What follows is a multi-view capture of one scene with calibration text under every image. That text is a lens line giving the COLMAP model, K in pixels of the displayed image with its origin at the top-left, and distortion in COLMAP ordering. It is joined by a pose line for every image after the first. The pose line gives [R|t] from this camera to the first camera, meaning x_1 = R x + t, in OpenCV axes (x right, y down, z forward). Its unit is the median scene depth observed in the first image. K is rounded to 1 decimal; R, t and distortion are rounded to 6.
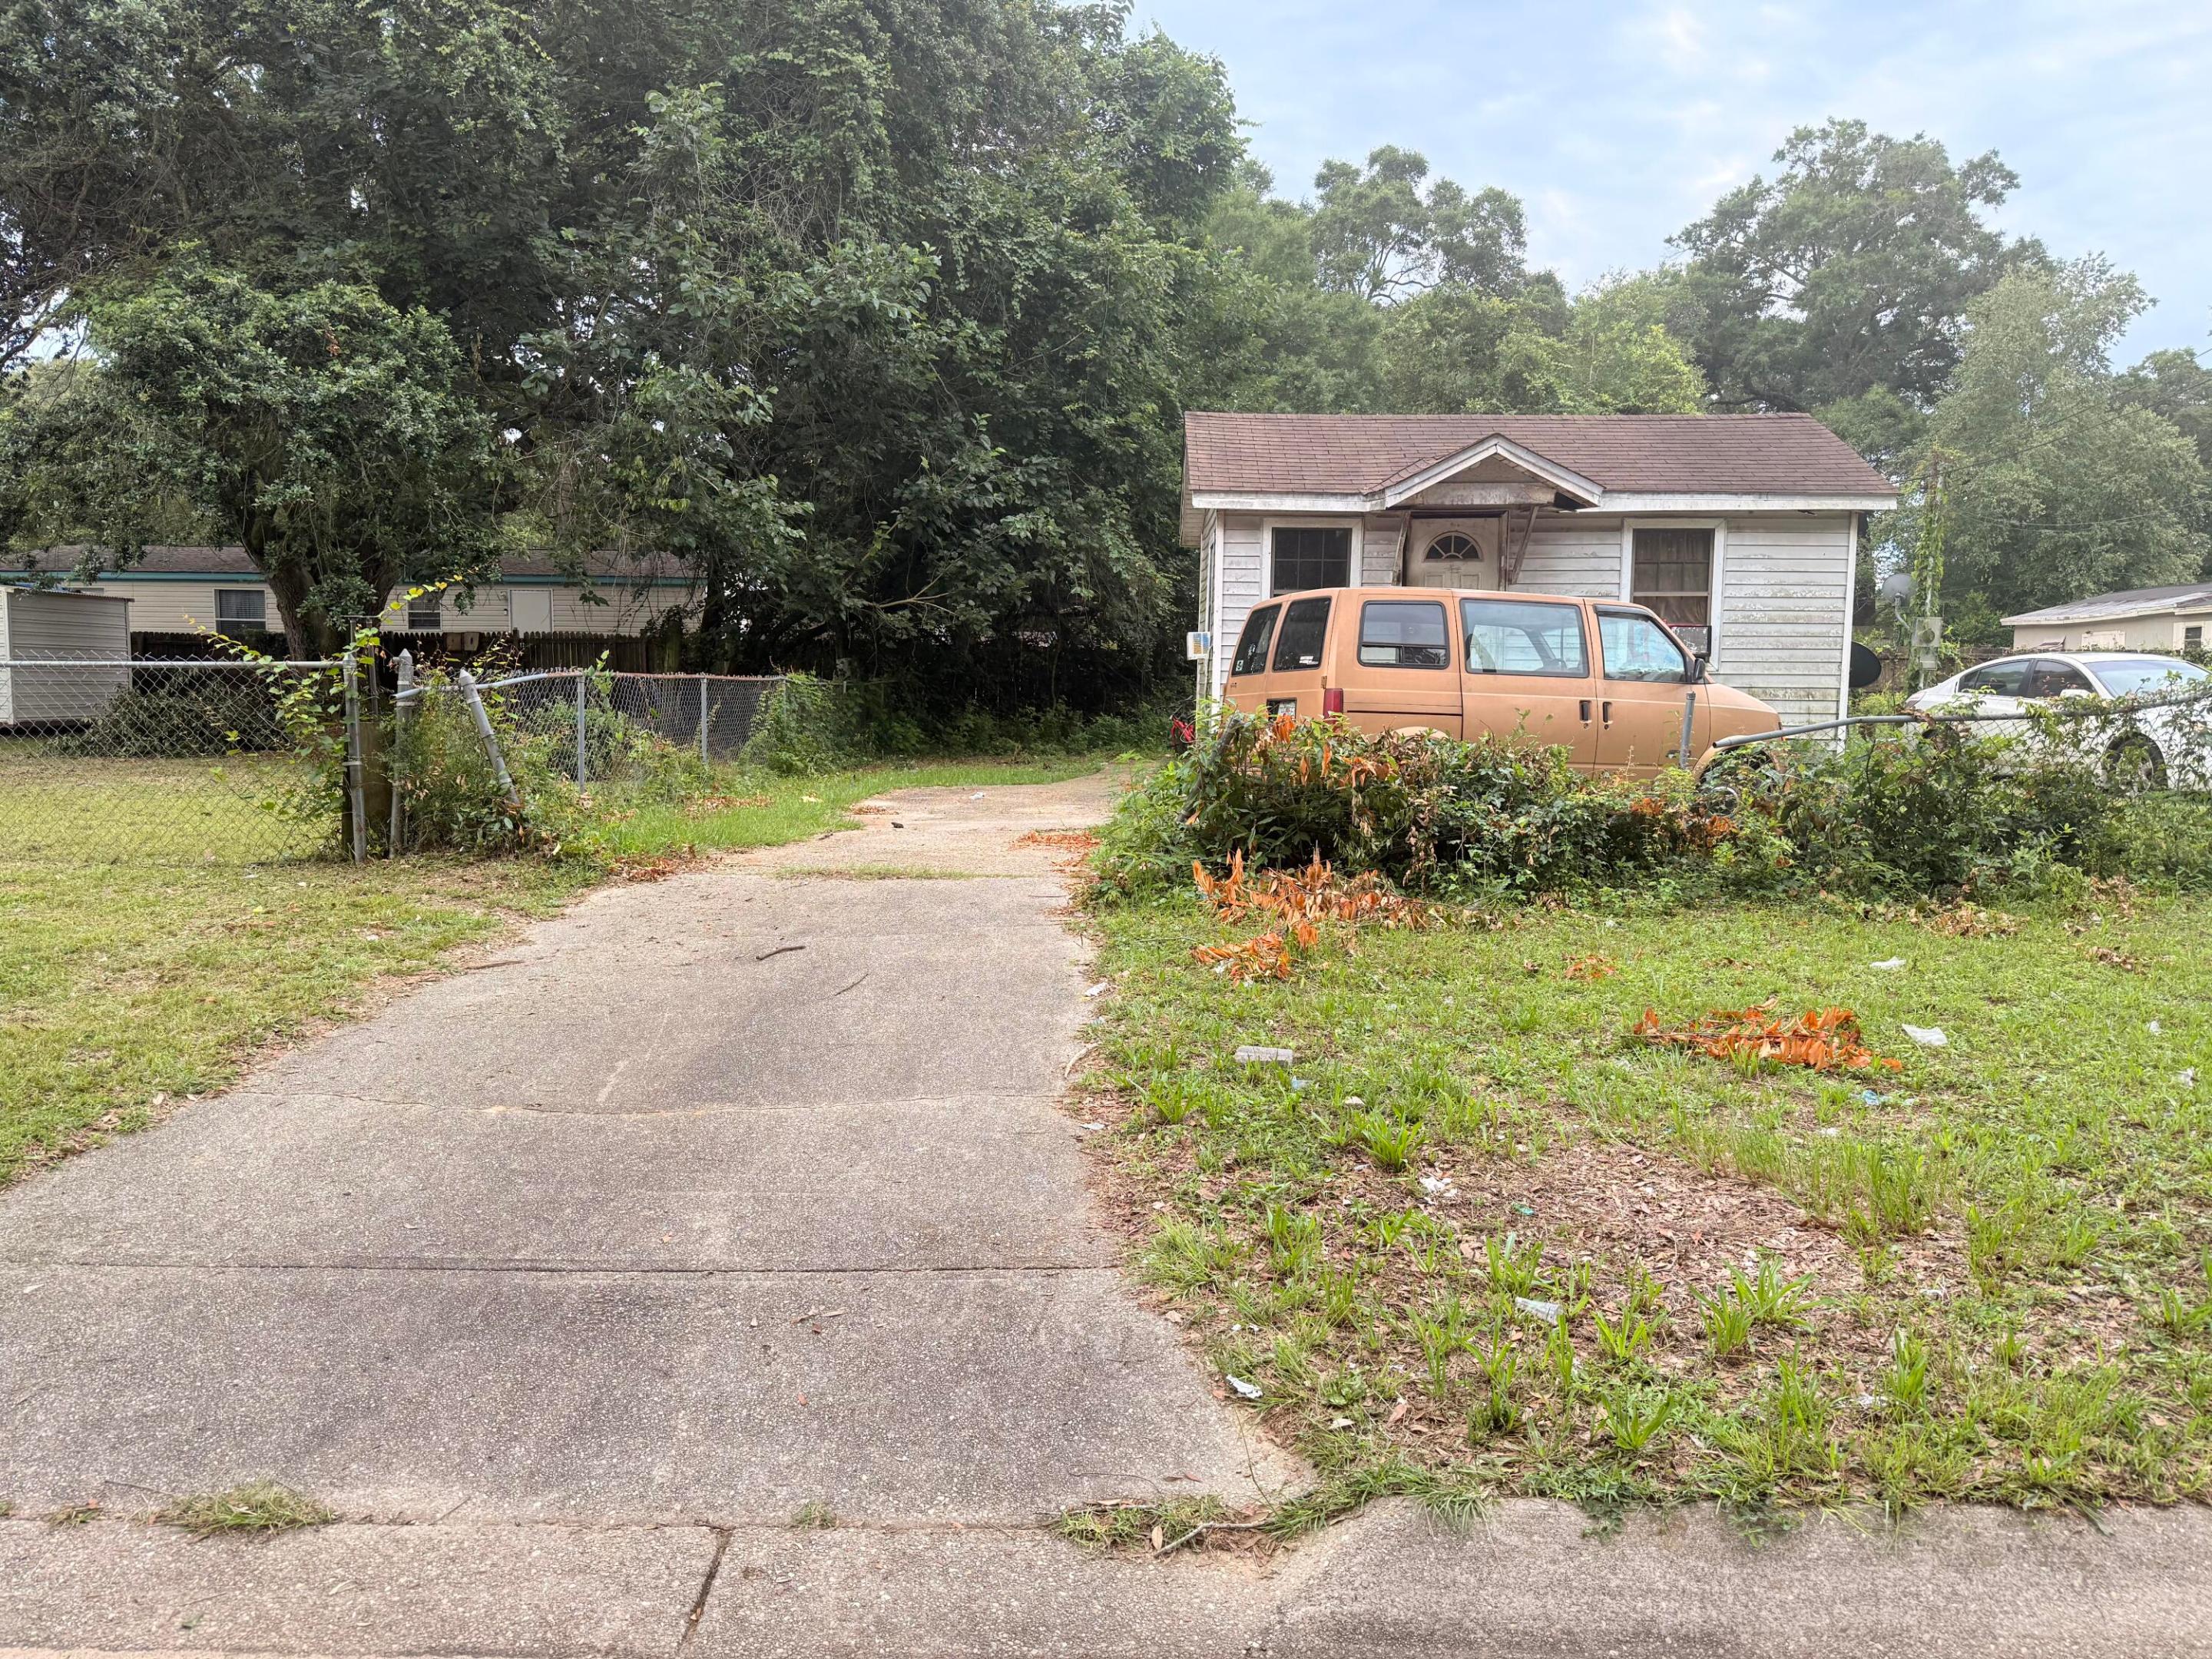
lens RADIAL K [[1539.1, 0, 1106.0], [0, 1539.1, 829.5], [0, 0, 1]] dist [0.074003, -0.054543]
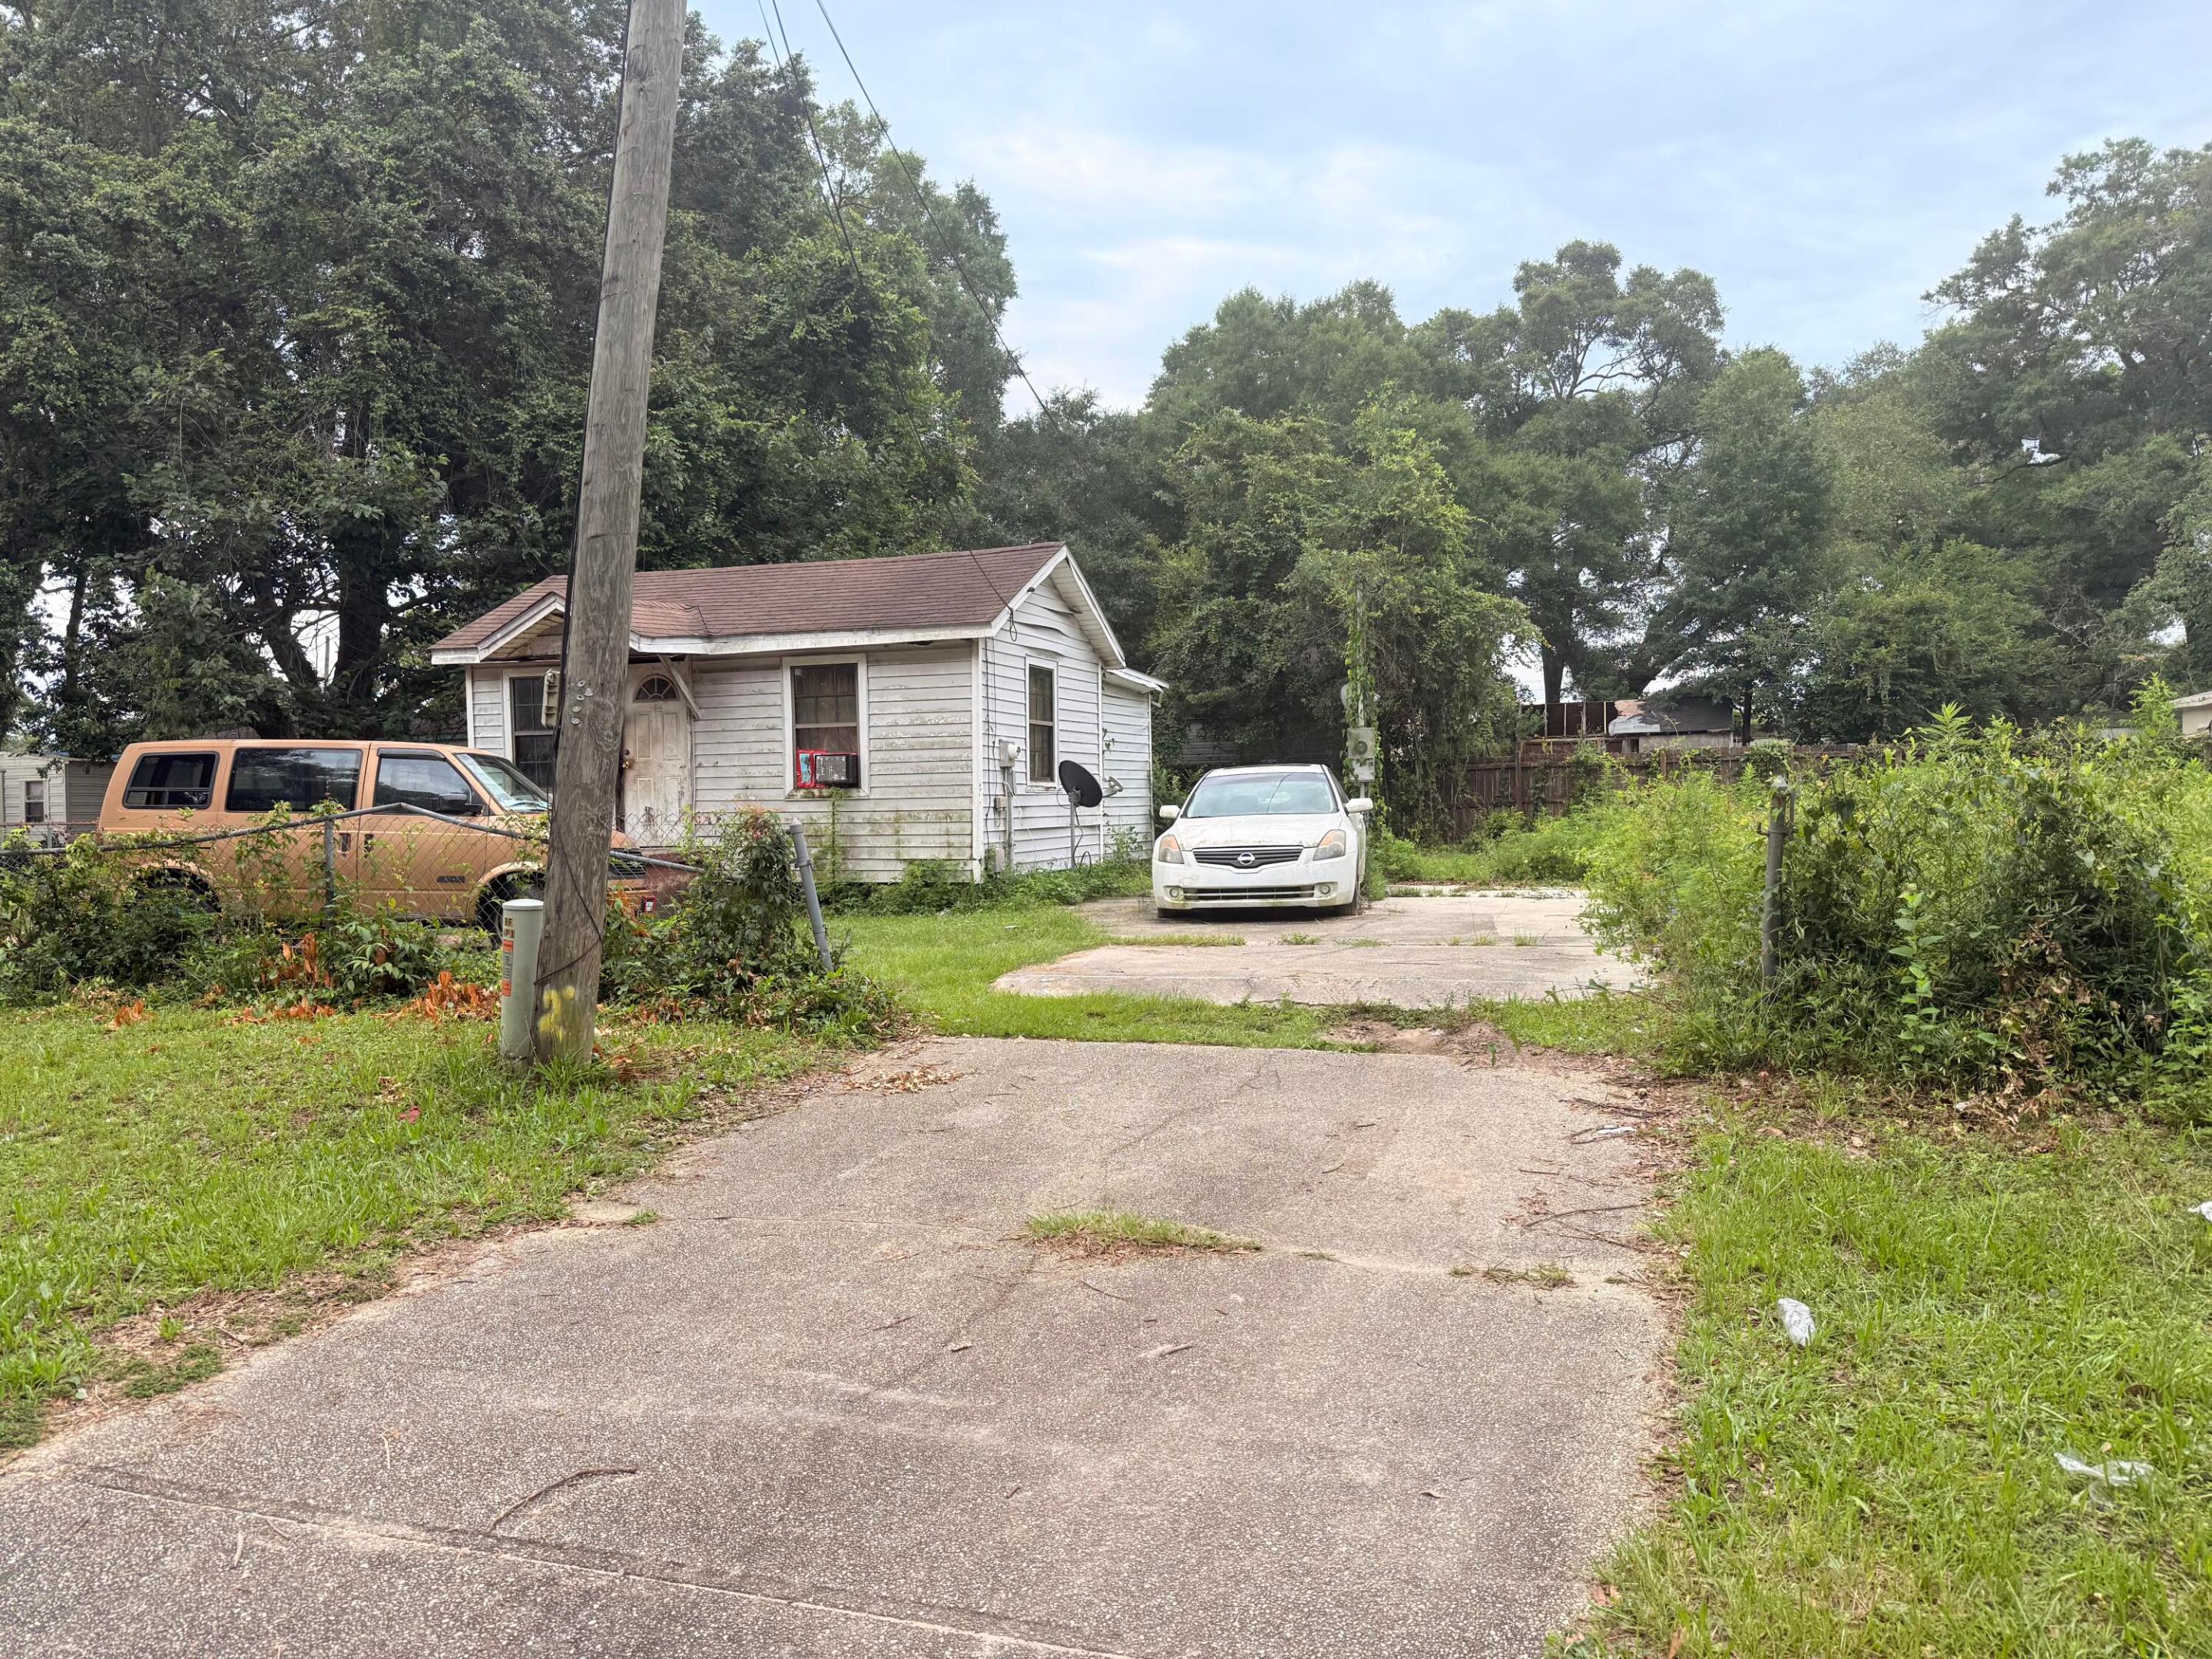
lens RADIAL K [[1519.7, 0, 1138.5], [0, 1519.7, 896.3], [0, 0, 1]] dist [0.041633, -0.028520]
pose [[0.949678, -0.007237, -0.313143, 0.708698], [-0.002132, 0.999561, -0.029565, -0.002641], [0.313219, 0.028744, 0.949246, 0.060535]]
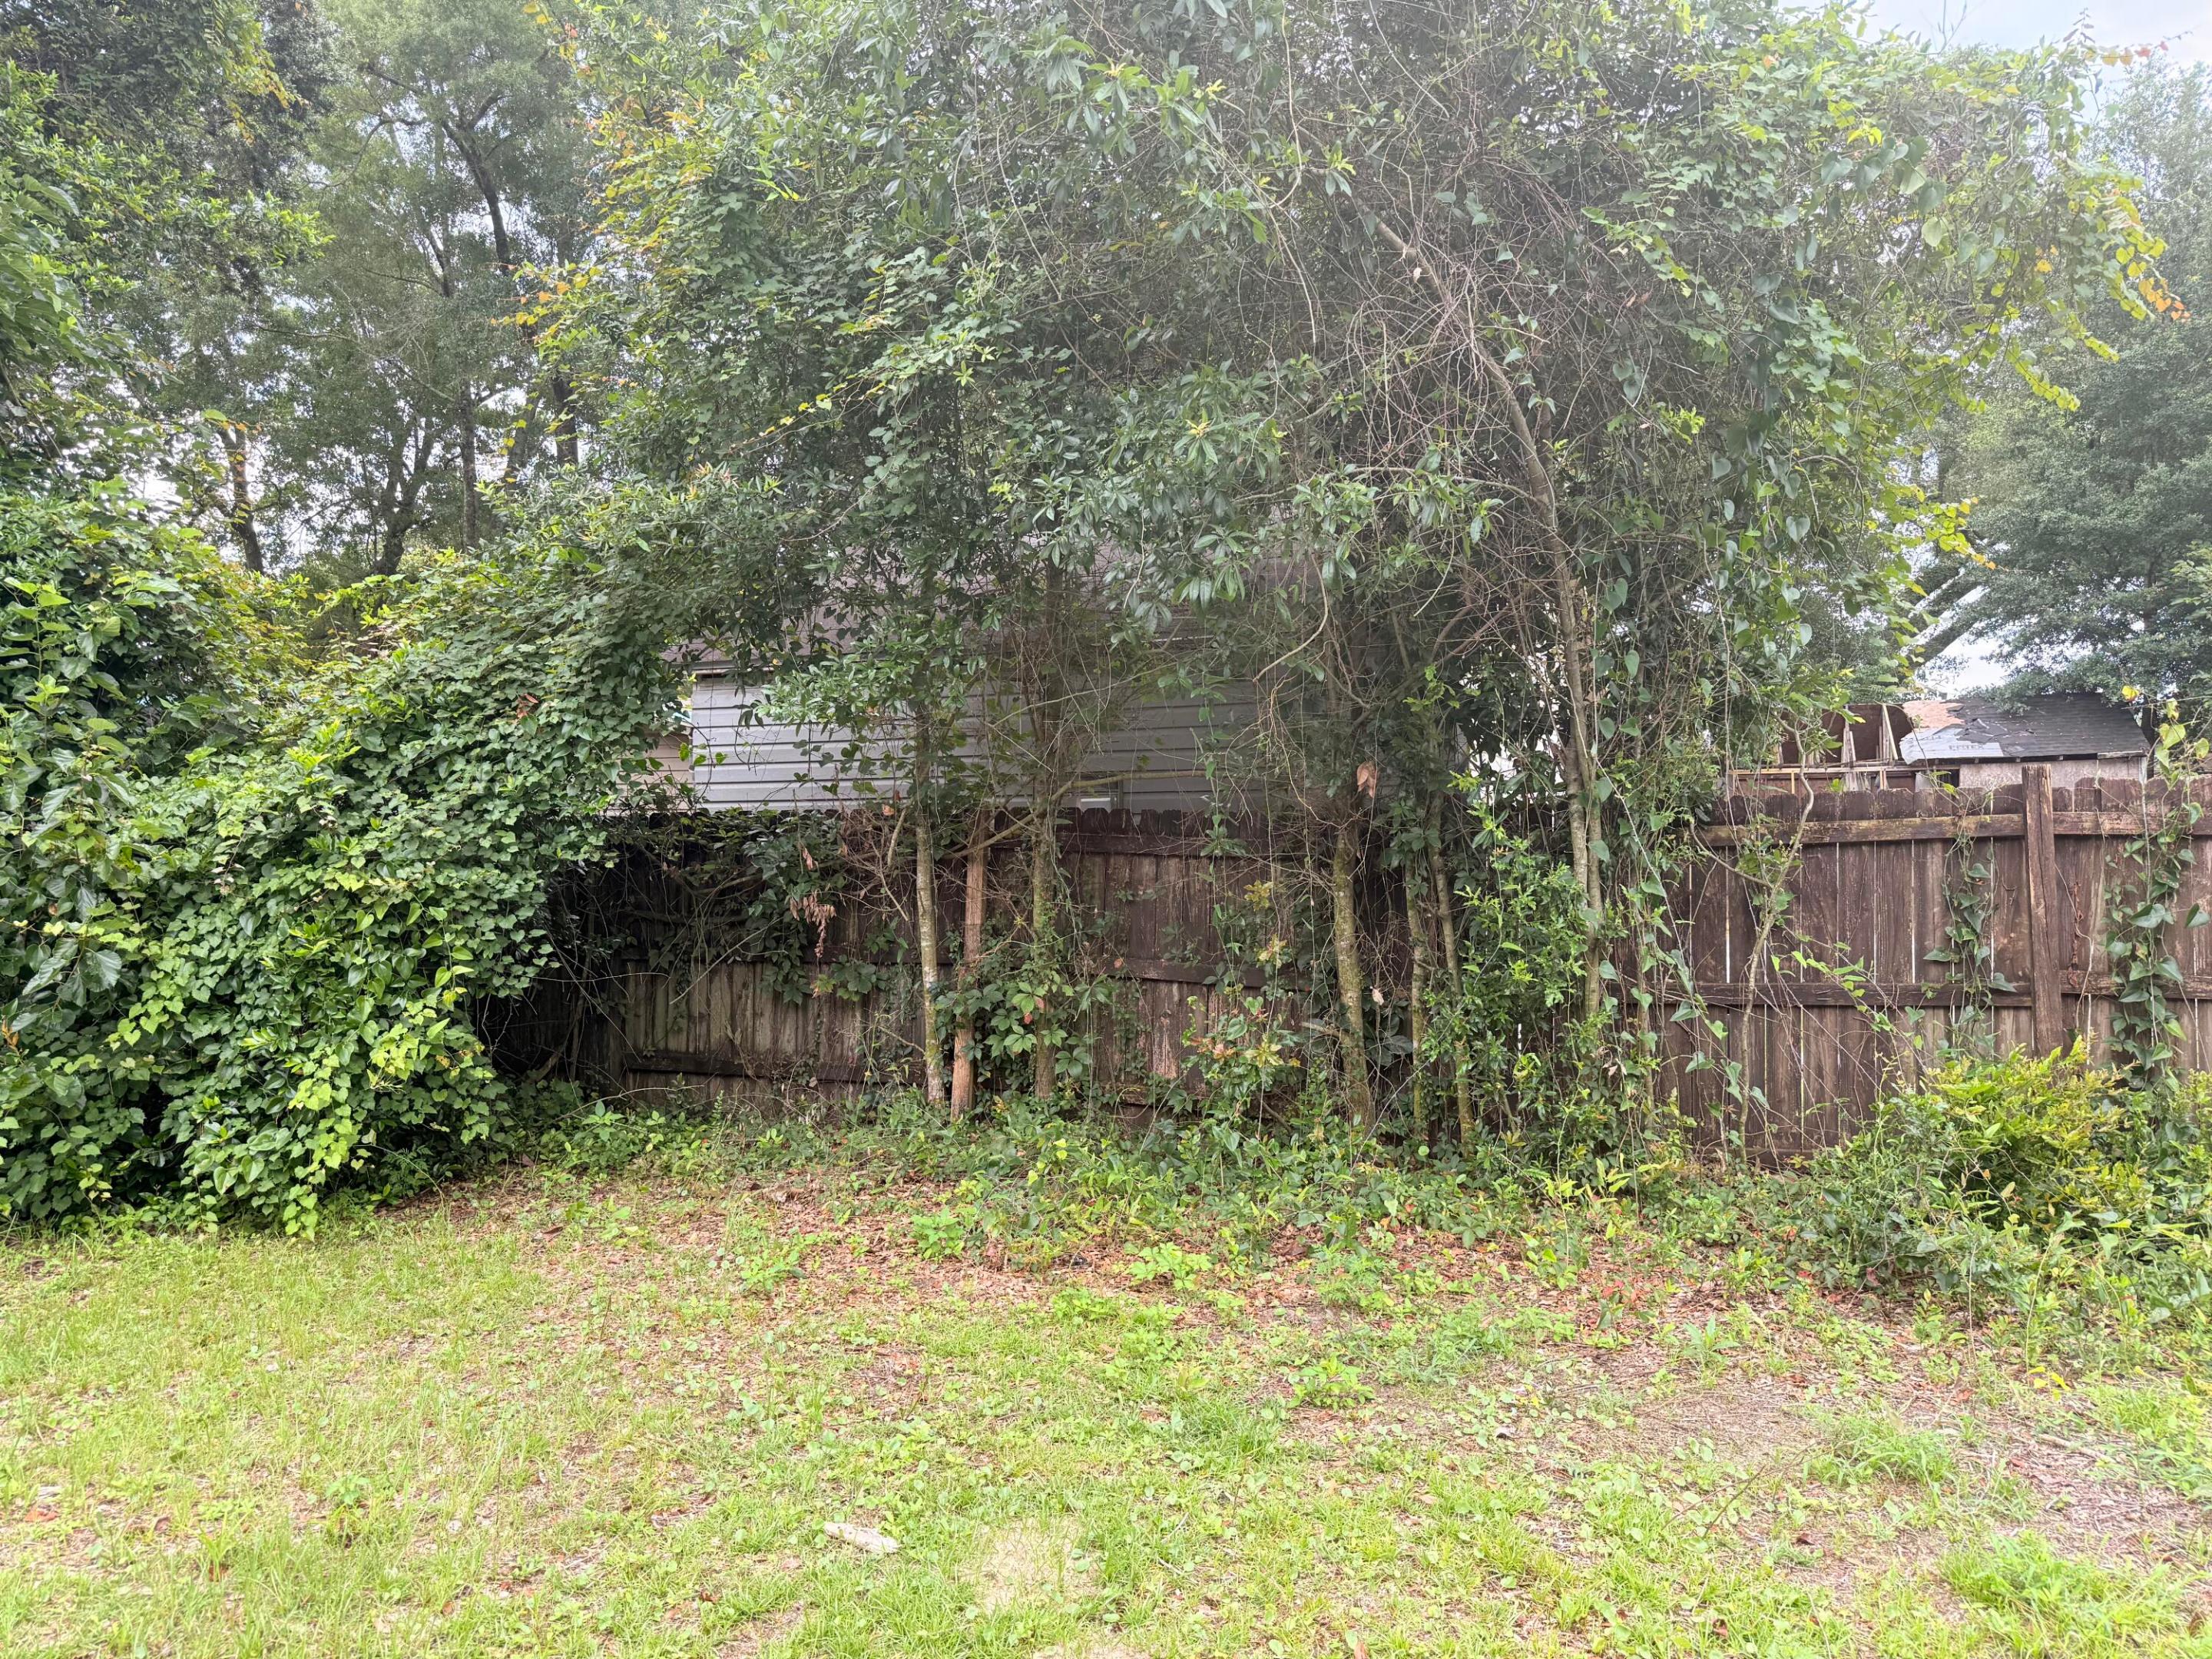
lens RADIAL K [[1539.1, 0, 1106.0], [0, 1539.1, 829.5], [0, 0, 1]] dist [0.074003, -0.054543]
pose [[0.913986, -0.018619, -0.405318, 0.572647], [-0.022840, 0.995001, -0.097213, -0.115441], [0.405102, 0.098109, 0.908992, 1.012993]]
